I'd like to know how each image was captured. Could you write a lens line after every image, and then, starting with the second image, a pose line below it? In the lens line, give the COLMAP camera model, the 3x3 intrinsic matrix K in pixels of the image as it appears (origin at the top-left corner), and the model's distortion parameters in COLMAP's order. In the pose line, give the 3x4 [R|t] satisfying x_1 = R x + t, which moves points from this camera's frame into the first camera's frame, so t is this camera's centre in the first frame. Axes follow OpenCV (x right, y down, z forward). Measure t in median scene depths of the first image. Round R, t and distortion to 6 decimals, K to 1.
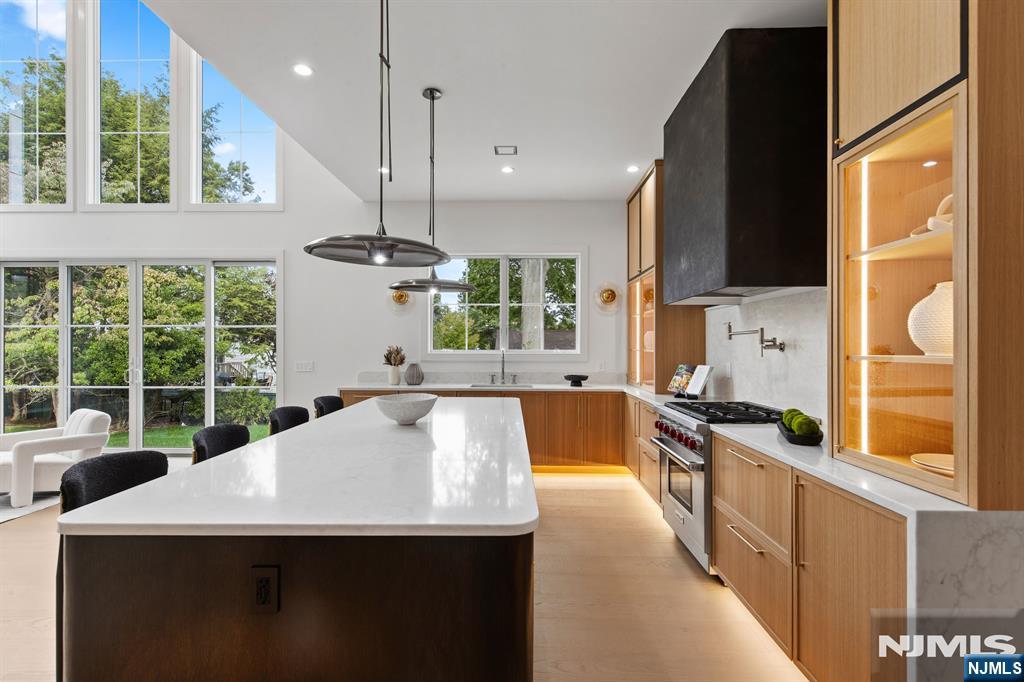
lens RADIAL K [[489.0, 0, 511.7], [0, 489.0, 344.7], [0, 0, 1]] dist [0.022557, -0.000046]
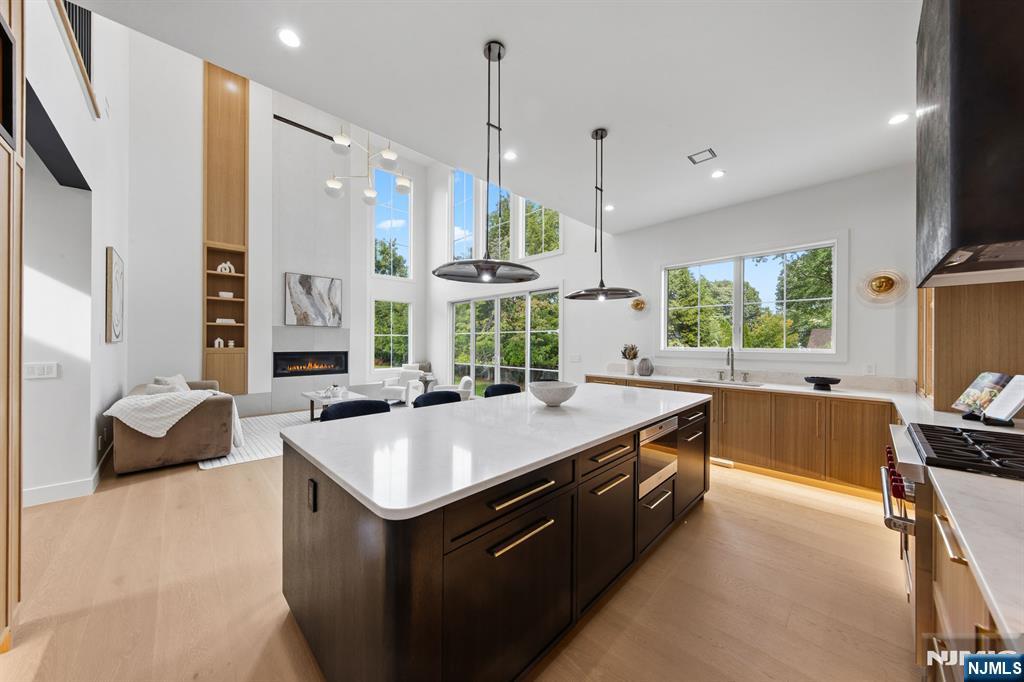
lens RADIAL K [[347.2, 0, 507.0], [0, 347.2, 342.3], [0, 0, 1]] dist [0.001076, -0.000282]
pose [[0.711626, 0.000090, -0.702559, 0.162635], [-0.001743, 0.999997, -0.001638, 0.000467], [0.702557, 0.002390, 0.711624, 0.142304]]
